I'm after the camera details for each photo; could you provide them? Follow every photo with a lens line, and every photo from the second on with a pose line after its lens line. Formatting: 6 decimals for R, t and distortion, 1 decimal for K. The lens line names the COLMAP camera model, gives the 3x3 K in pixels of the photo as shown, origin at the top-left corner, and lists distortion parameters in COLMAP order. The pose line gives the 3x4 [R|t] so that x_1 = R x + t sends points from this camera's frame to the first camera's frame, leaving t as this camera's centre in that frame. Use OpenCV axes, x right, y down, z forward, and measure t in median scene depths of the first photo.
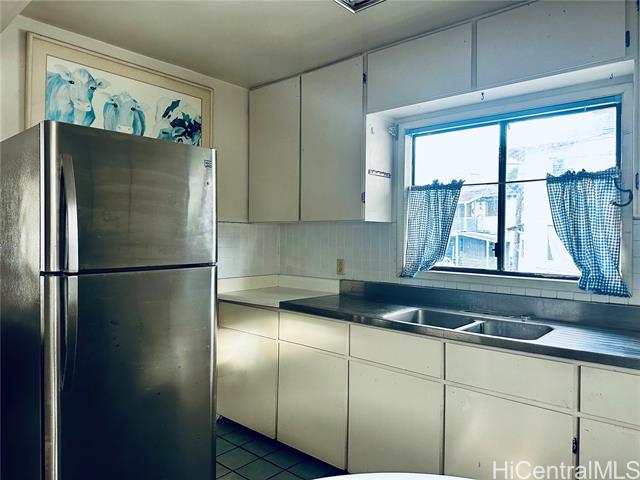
lens RADIAL K [[446.2, 0, 323.8], [0, 446.2, 236.0], [0, 0, 1]] dist [0.057232, -0.062234]
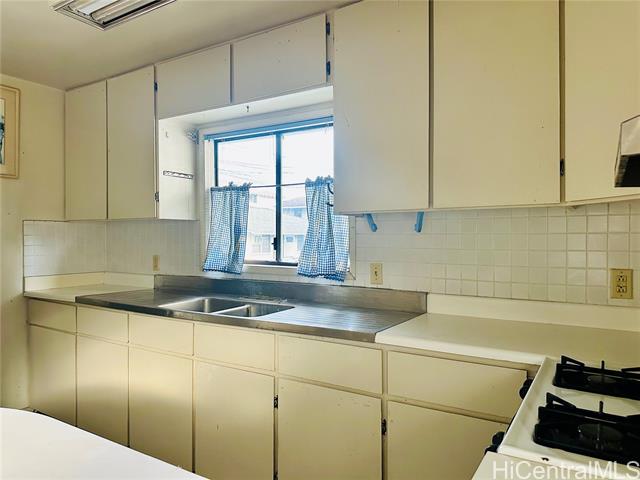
lens RADIAL K [[446.2, 0, 337.8], [0, 446.2, 236.2], [0, 0, 1]] dist [0.057232, -0.062234]
pose [[0.985309, -0.006984, 0.170635, 0.330842], [0.007715, 0.999964, -0.003618, 0.015894], [-0.170604, 0.004882, 0.985328, -0.143027]]
